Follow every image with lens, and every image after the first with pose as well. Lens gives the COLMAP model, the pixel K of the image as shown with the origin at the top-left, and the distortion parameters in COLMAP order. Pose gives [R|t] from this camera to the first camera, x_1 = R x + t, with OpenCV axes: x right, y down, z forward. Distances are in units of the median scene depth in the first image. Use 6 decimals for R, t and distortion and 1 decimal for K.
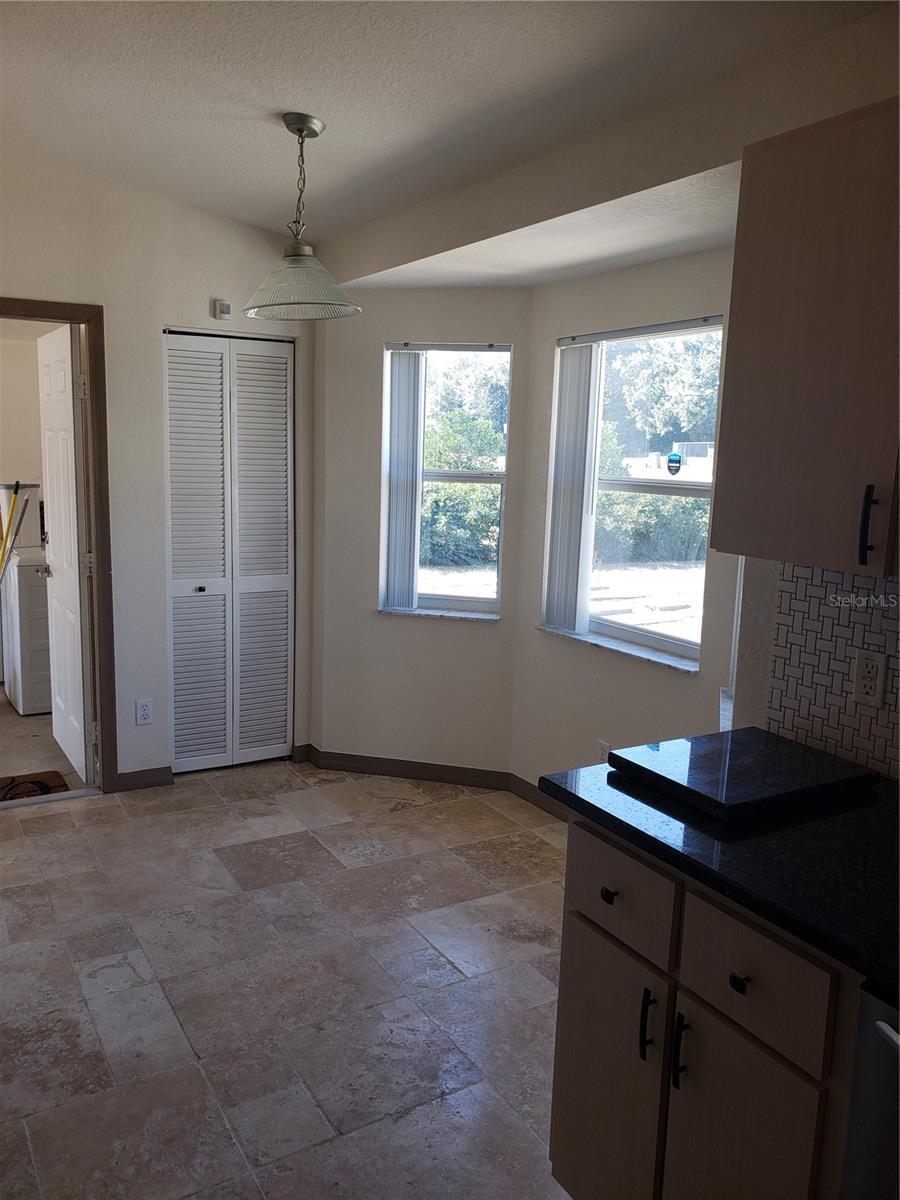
lens RADIAL K [[926.6, 0, 424.8], [0, 926.6, 599.1], [0, 0, 1]] dist [0.038363, -0.006883]
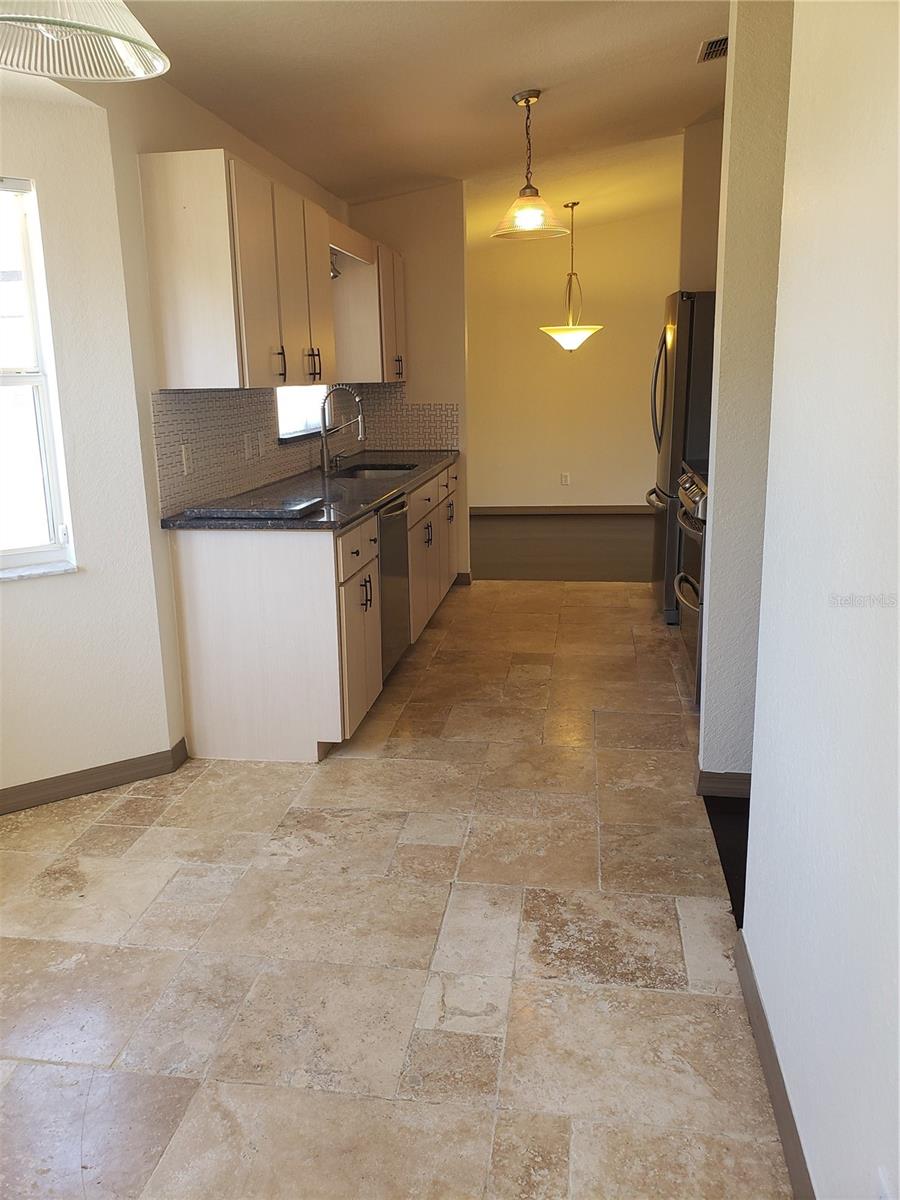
lens RADIAL K [[934.1, 0, 413.5], [0, 934.1, 580.1], [0, 0, 1]] dist [0.063102, -0.054492]
pose [[-0.759220, -0.147028, 0.634009, -0.781621], [0.113175, 0.929482, 0.351075, -0.214863], [-0.640918, 0.338297, -0.689042, 1.523229]]
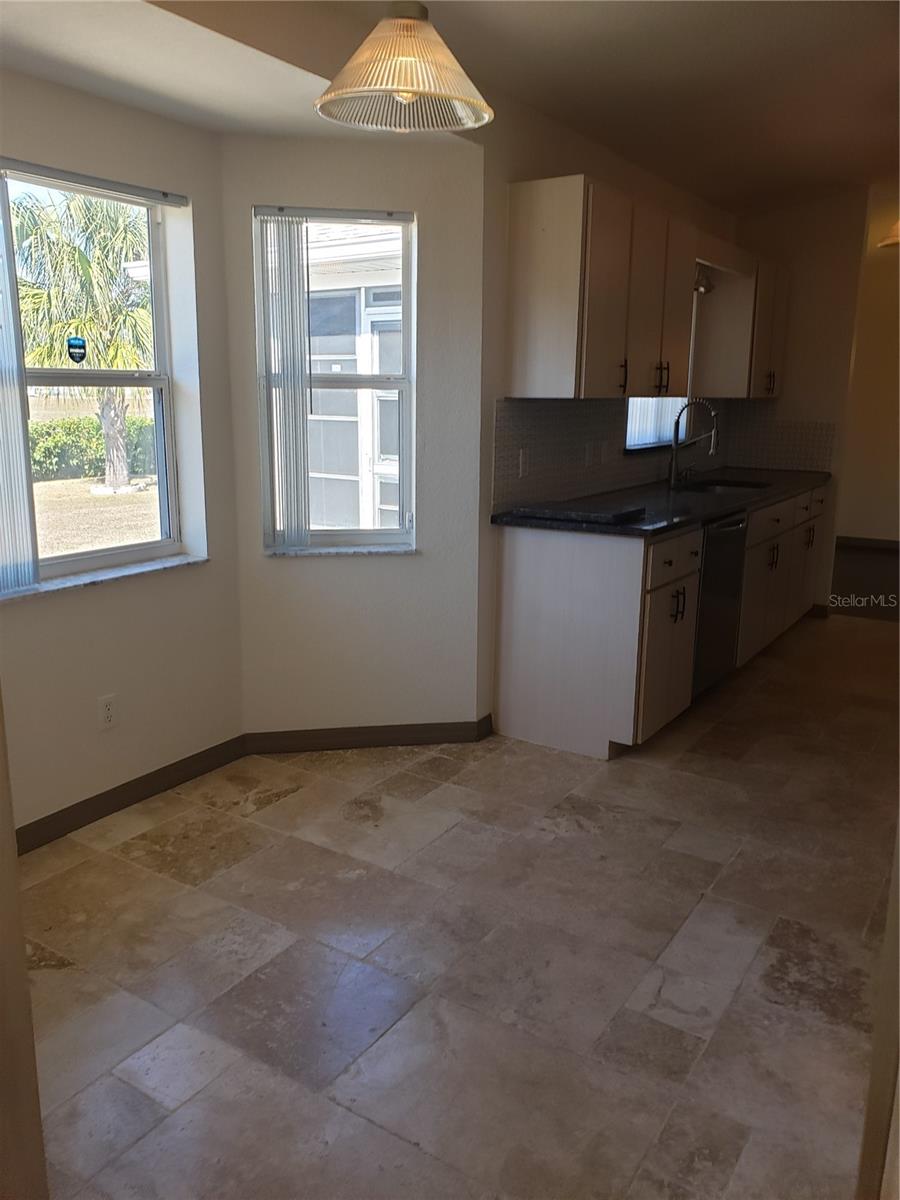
lens RADIAL K [[926.6, 0, 424.8], [0, 926.6, 599.1], [0, 0, 1]] dist [0.038363, -0.006883]
pose [[-0.435394, -0.228922, 0.870648, -0.899497], [0.129892, 0.941033, 0.312385, -0.211534], [-0.890820, 0.249100, -0.379985, 1.487352]]
